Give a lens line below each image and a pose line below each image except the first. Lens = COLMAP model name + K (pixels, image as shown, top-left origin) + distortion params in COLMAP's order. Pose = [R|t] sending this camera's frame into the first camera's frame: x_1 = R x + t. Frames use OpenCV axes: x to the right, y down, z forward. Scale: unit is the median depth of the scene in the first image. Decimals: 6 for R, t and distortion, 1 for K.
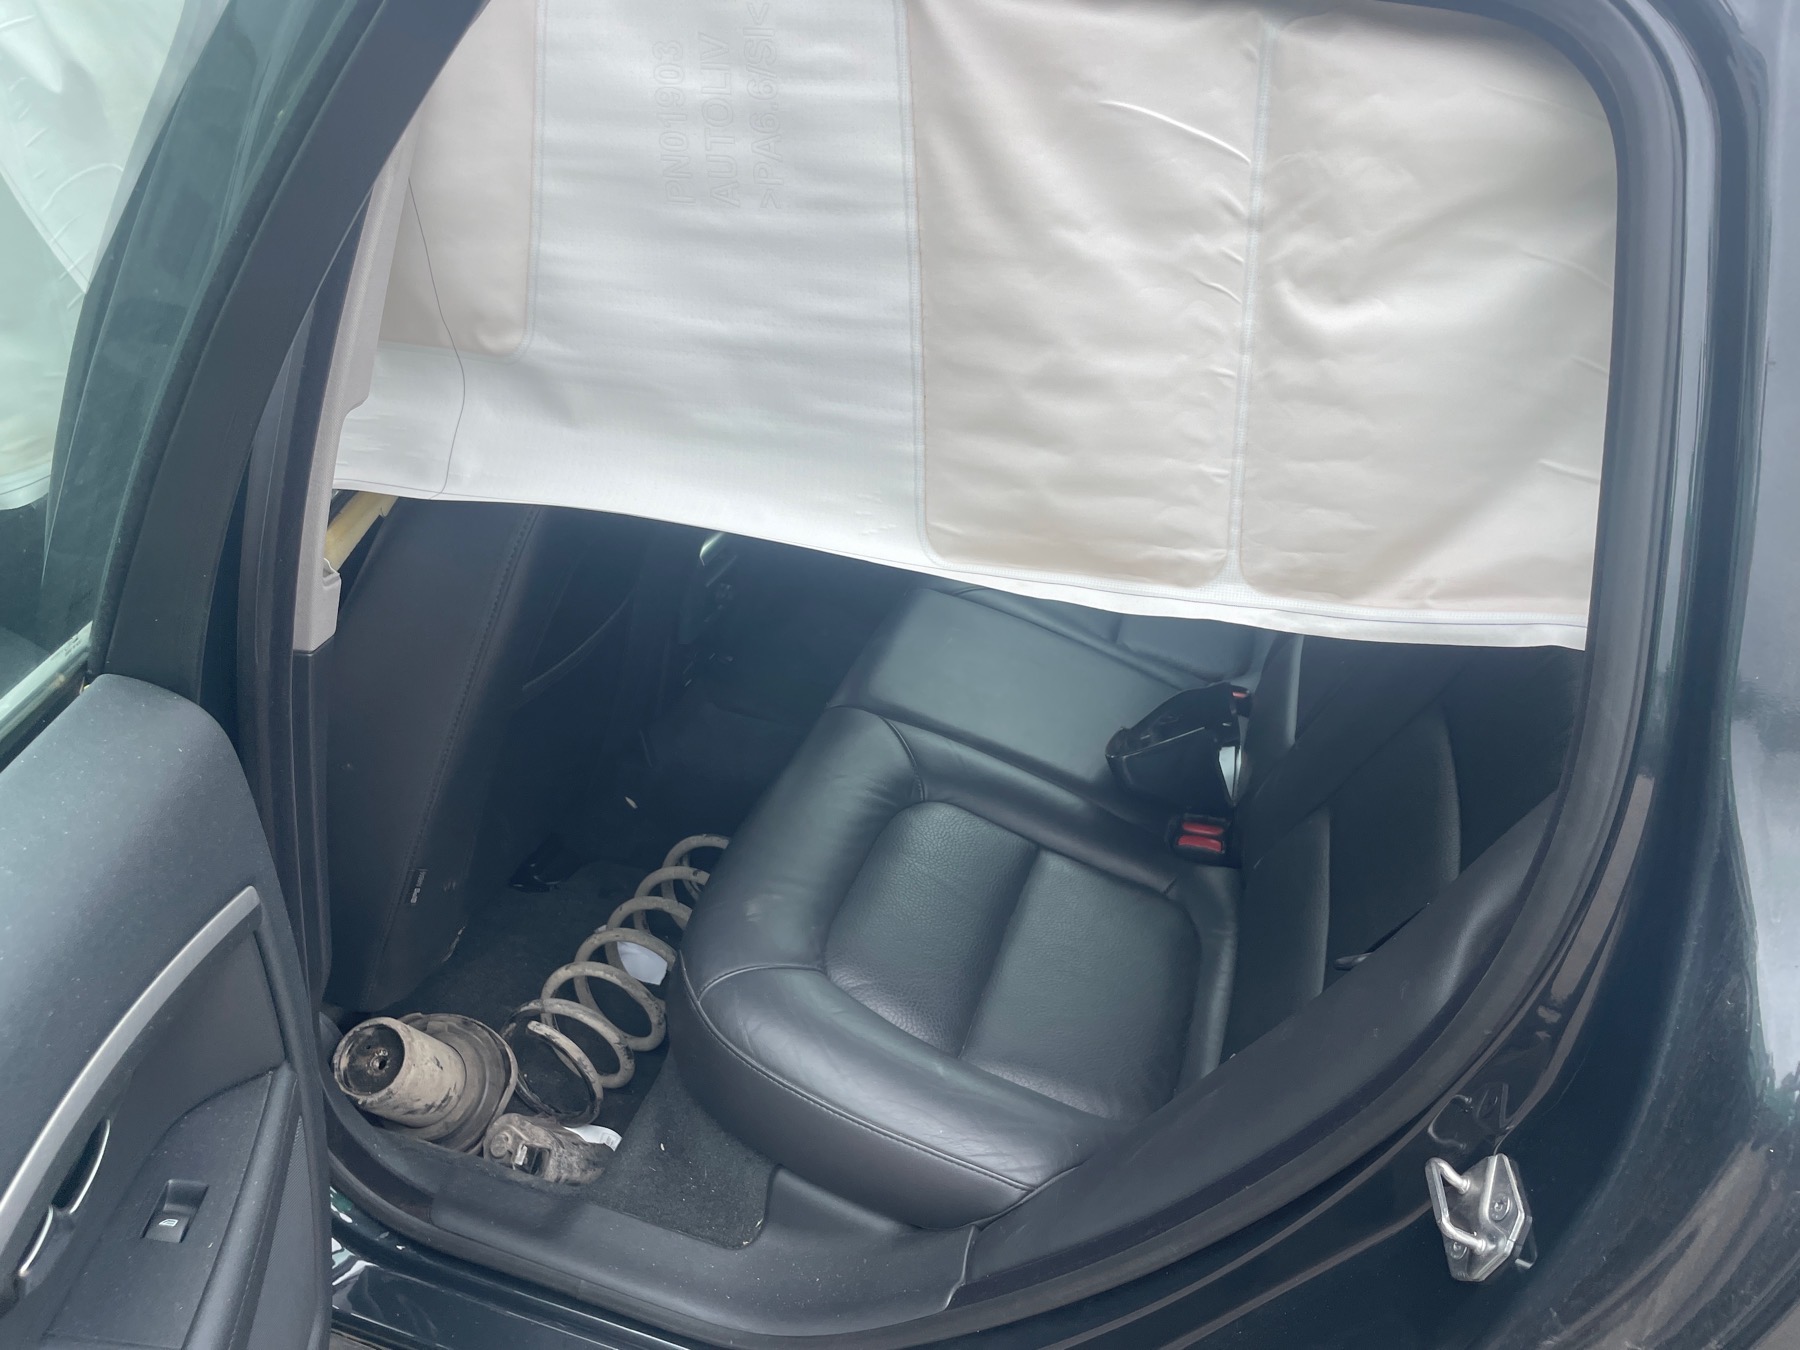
lens RADIAL K [[1346.6, 0, 893.3], [0, 1346.6, 682.8], [0, 0, 1]] dist [0.055605, -0.090120]
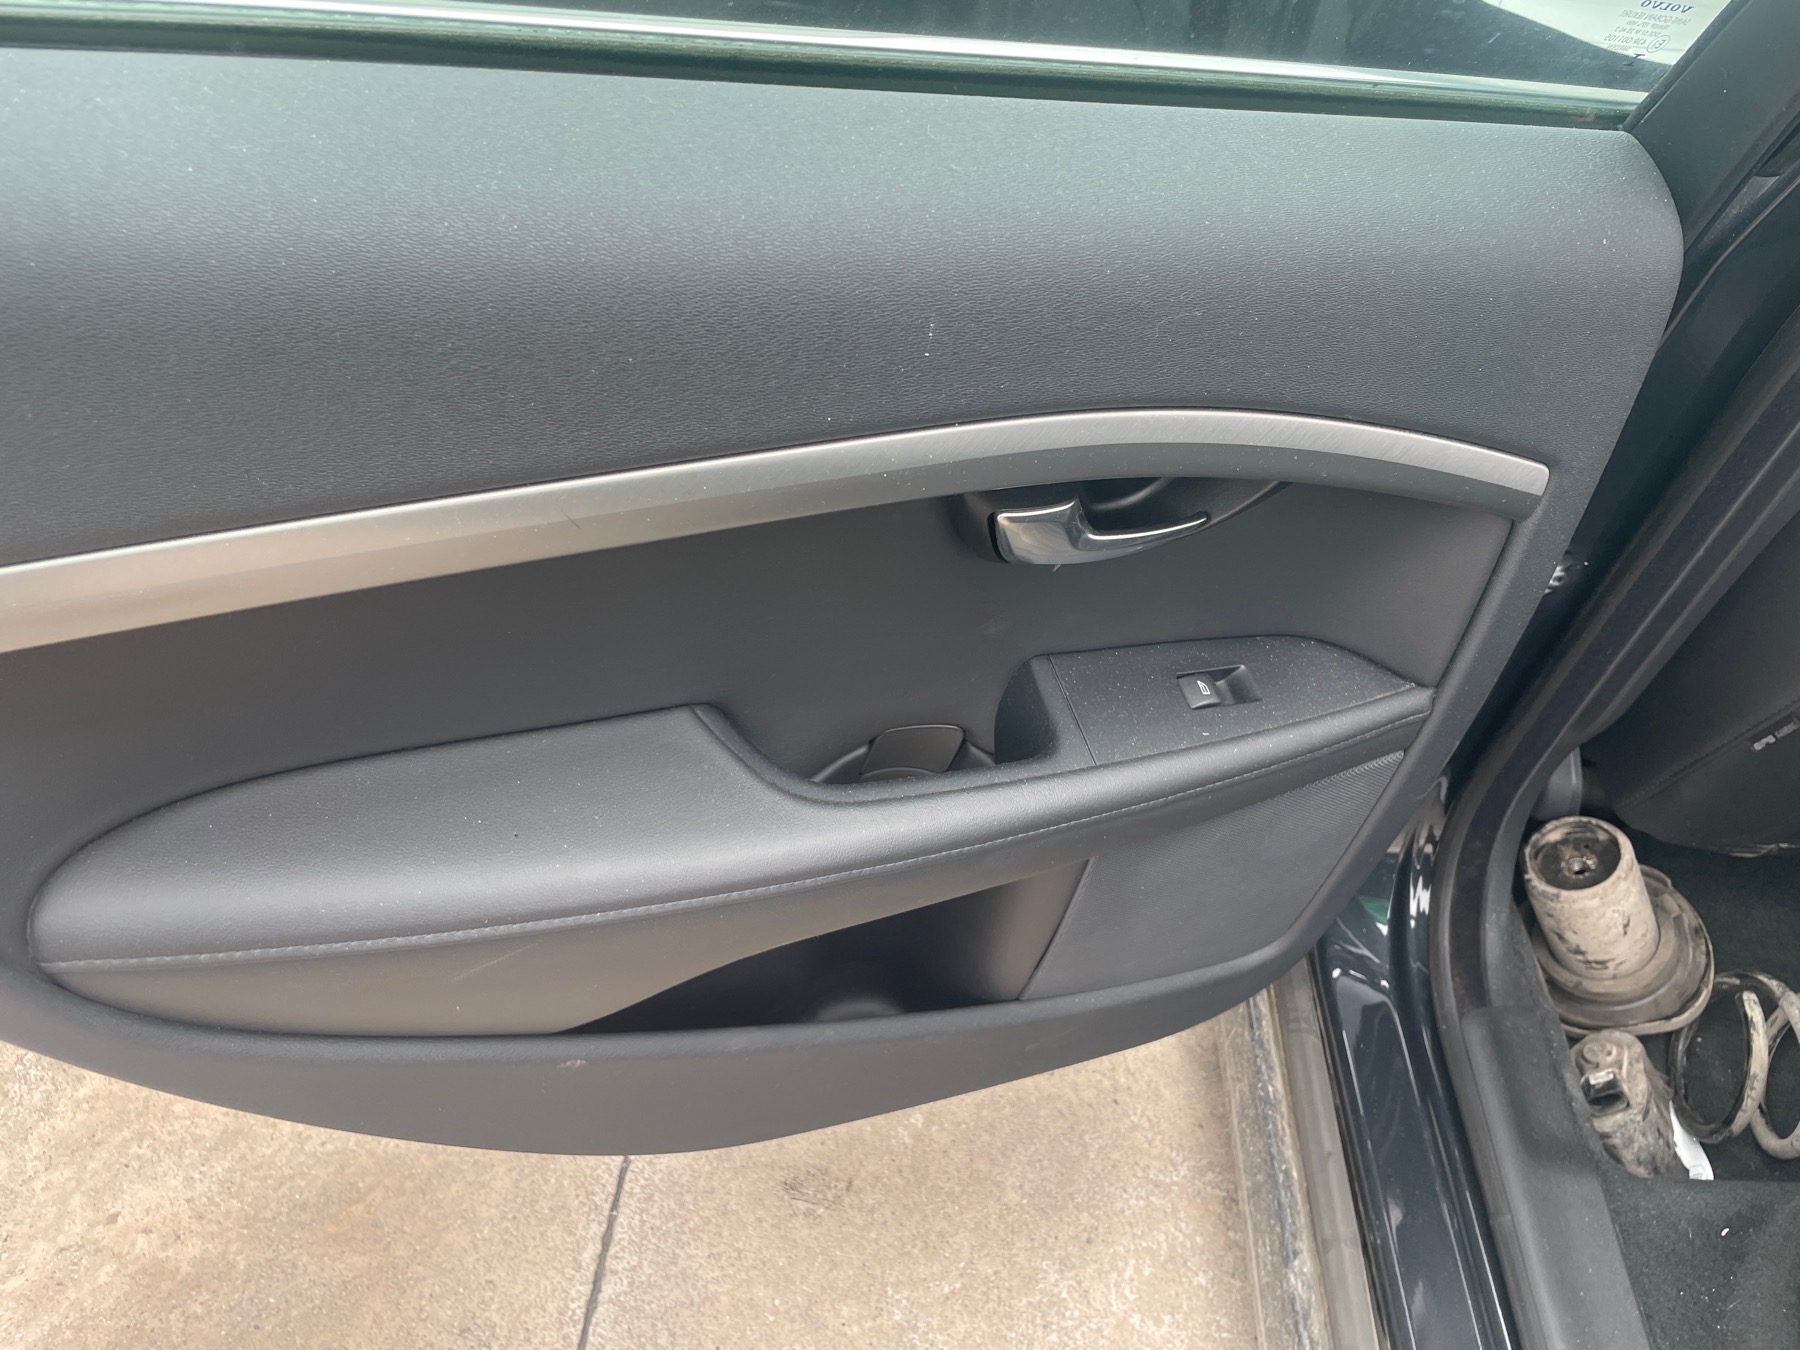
lens RADIAL K [[1346.6, 0, 893.3], [0, 1346.6, 682.8], [0, 0, 1]] dist [0.055605, -0.090120]
pose [[0.259265, 0.650152, -0.714202, 0.035971], [-0.541839, 0.710063, 0.449689, 0.051457], [0.799495, 0.270394, 0.536372, 0.180357]]
